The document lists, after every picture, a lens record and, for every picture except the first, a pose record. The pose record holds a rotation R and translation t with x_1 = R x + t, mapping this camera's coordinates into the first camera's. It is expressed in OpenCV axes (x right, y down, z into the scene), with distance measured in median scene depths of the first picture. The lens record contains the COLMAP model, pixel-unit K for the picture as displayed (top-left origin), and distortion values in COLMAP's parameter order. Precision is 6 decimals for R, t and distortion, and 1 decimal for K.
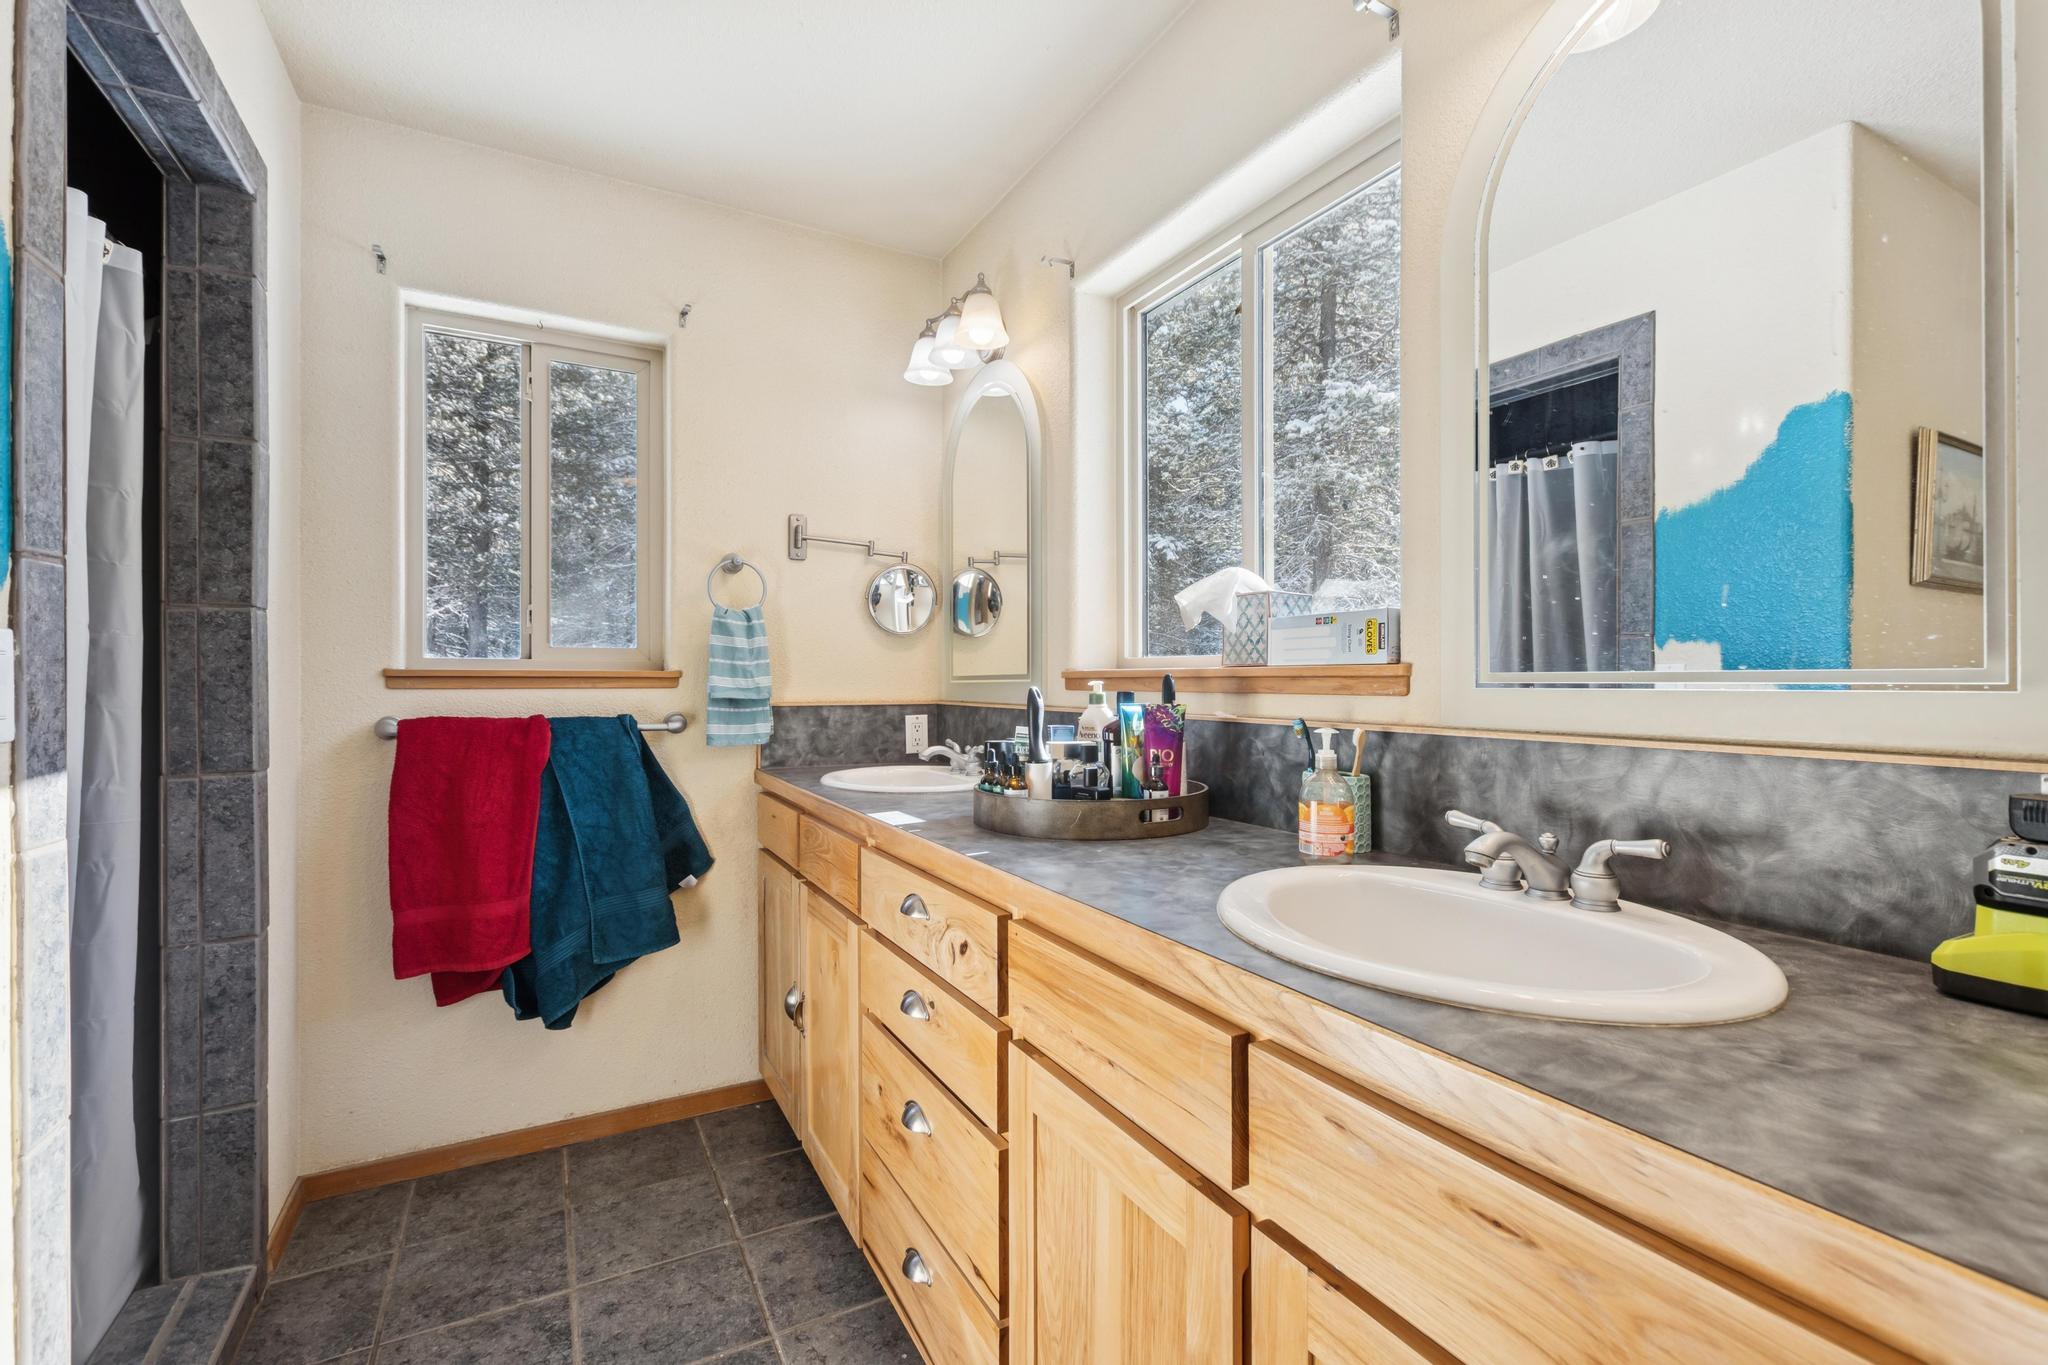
lens RADIAL K [[890.7, 0, 1030.0], [0, 890.7, 678.4], [0, 0, 1]] dist [0.007306, -0.003451]
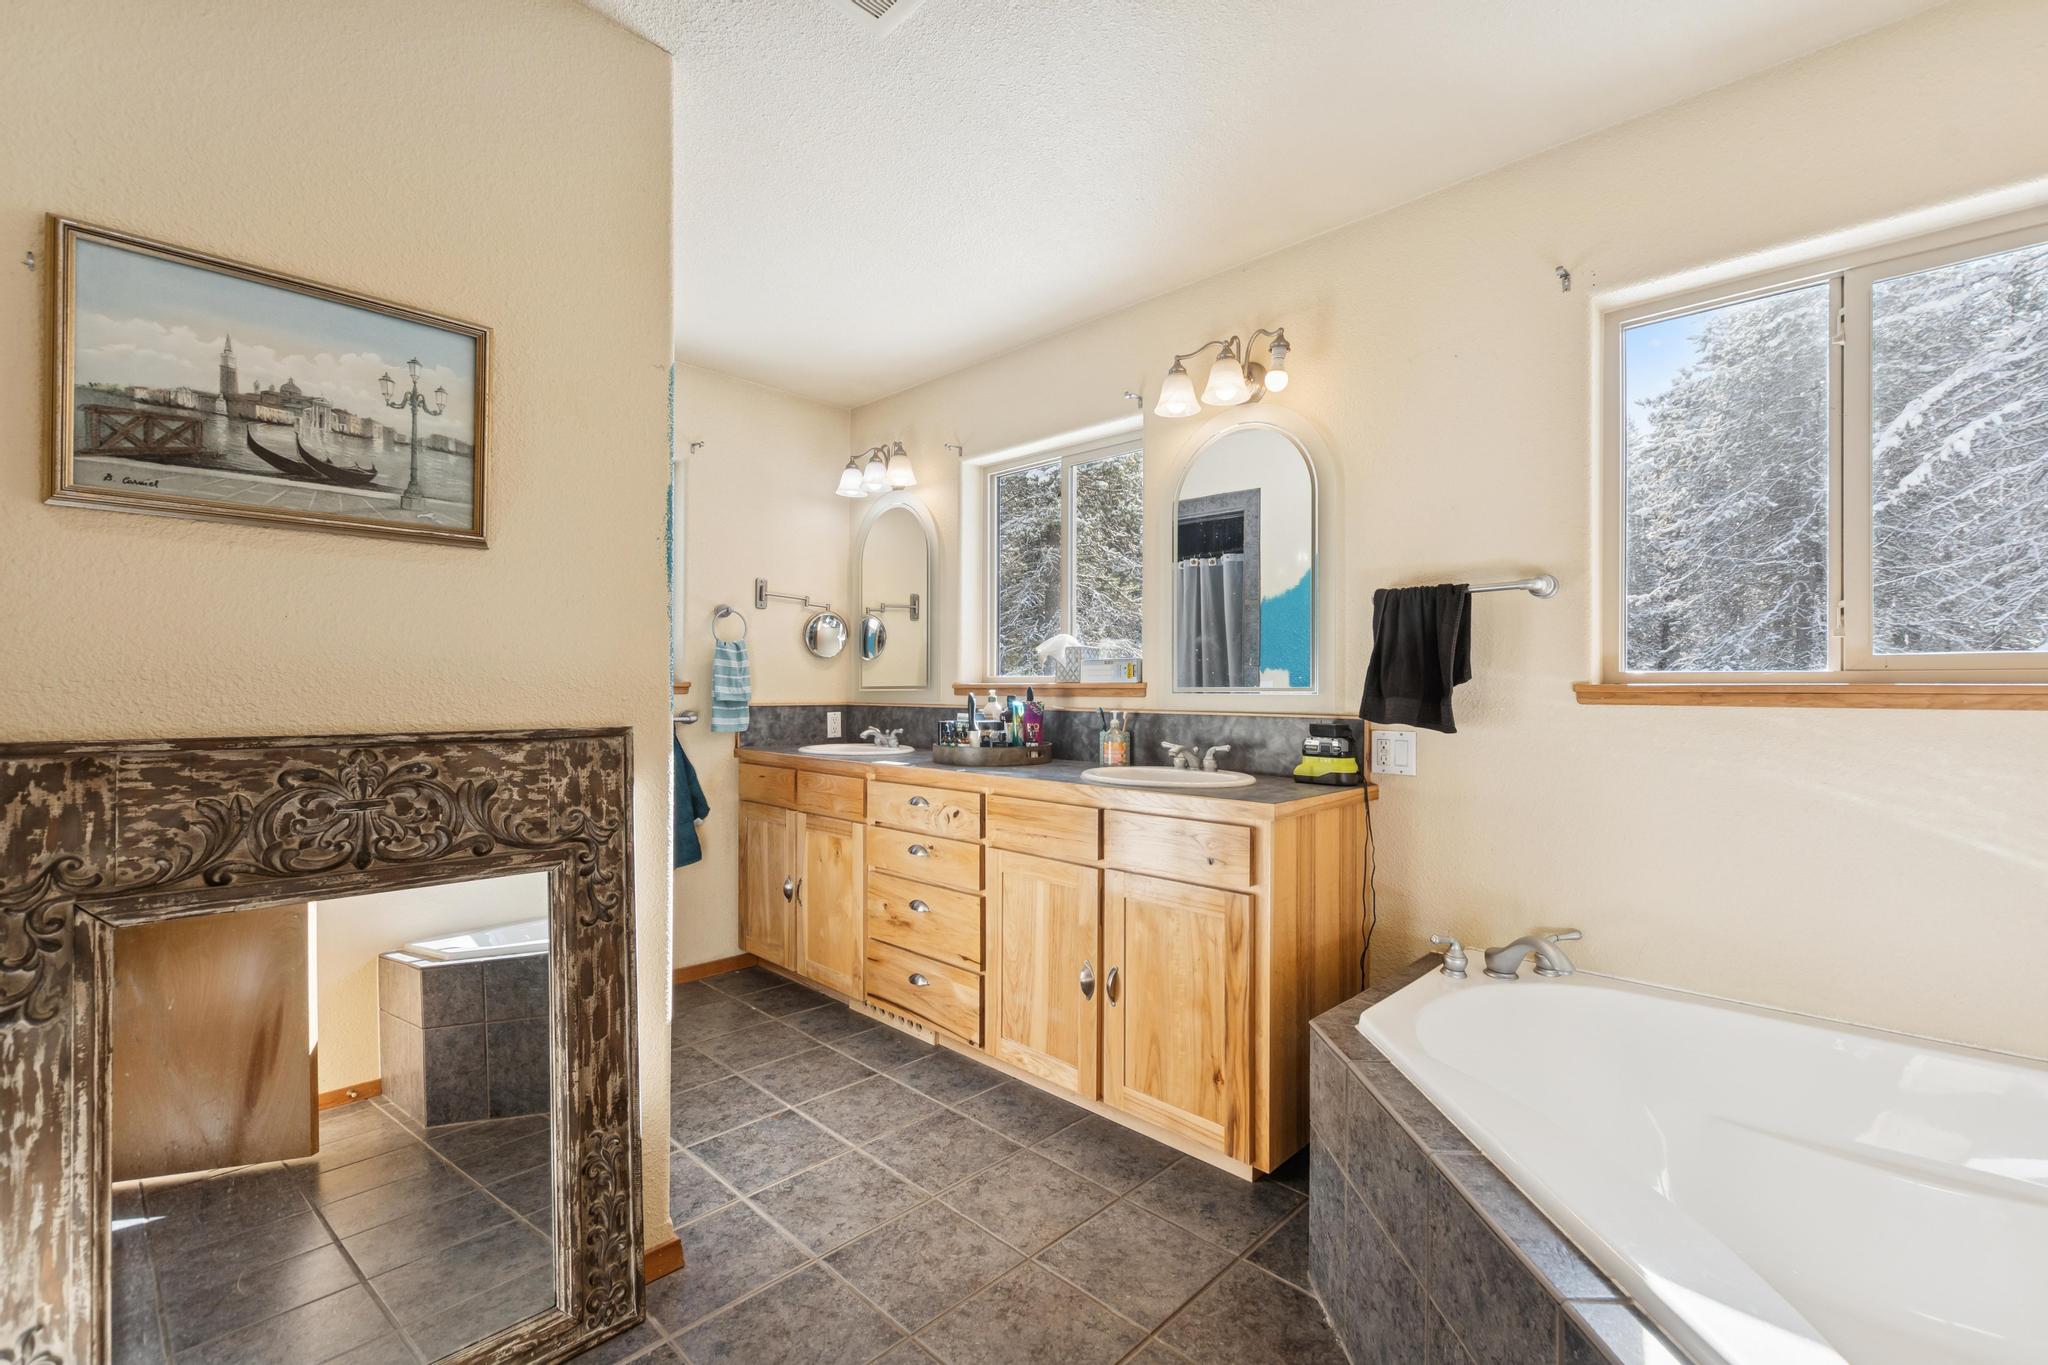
lens RADIAL K [[890.7, 0, 1021.3], [0, 890.7, 686.5], [0, 0, 1]] dist [0.007306, -0.003451]
pose [[0.956109, 0.003425, 0.292990, -0.349366], [-0.003464, 0.999994, -0.000386, -0.003448], [-0.292989, -0.000646, 0.956115, -0.694969]]
